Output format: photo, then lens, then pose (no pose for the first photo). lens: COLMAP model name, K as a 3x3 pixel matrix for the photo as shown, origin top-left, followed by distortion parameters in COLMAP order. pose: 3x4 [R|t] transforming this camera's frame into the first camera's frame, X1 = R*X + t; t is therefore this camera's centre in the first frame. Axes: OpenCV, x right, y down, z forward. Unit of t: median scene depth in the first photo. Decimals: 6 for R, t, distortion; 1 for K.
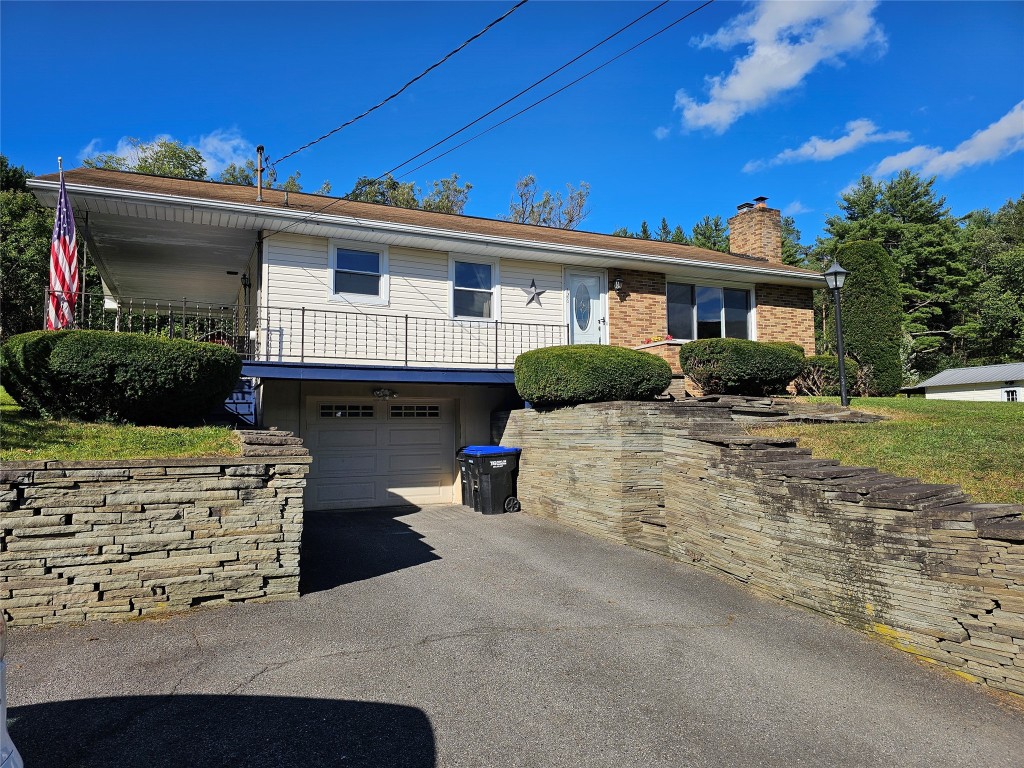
lens RADIAL K [[680.9, 0, 510.4], [0, 680.9, 378.5], [0, 0, 1]] dist [0.071944, -0.071176]
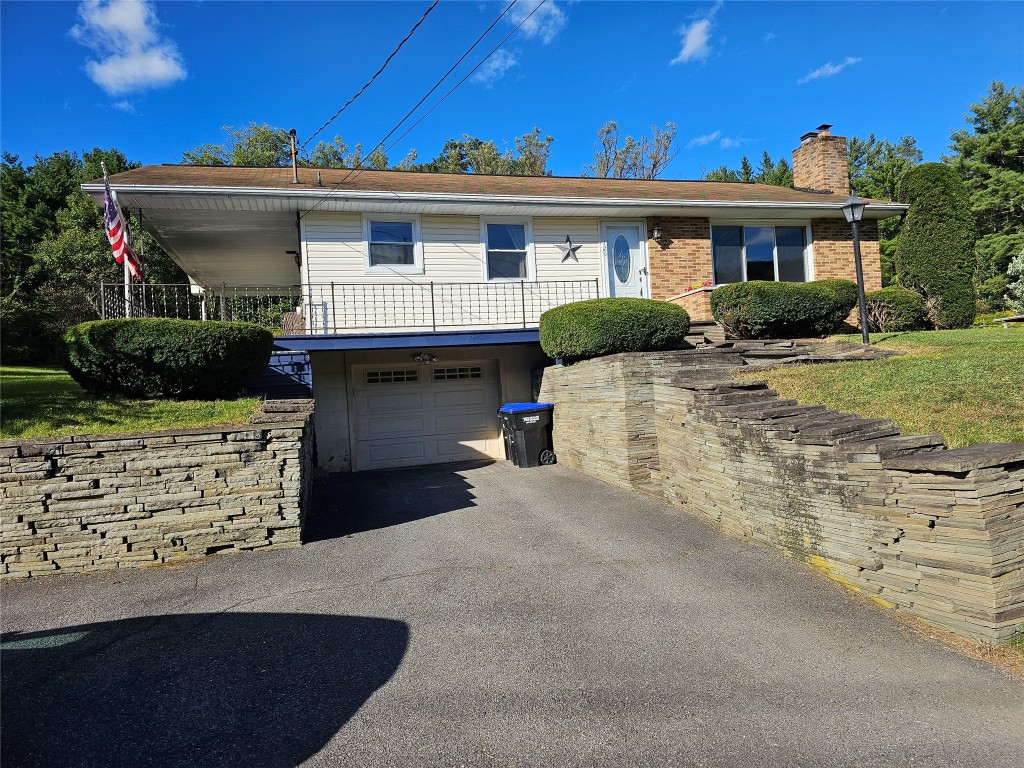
lens RADIAL K [[681.3, 0, 522.0], [0, 681.3, 383.6], [0, 0, 1]] dist [0.062555, -0.066531]
pose [[0.989870, -0.054209, -0.131220, 0.158060], [0.063269, 0.995819, 0.065885, 0.002202], [0.127100, -0.073520, 0.989162, -0.033621]]
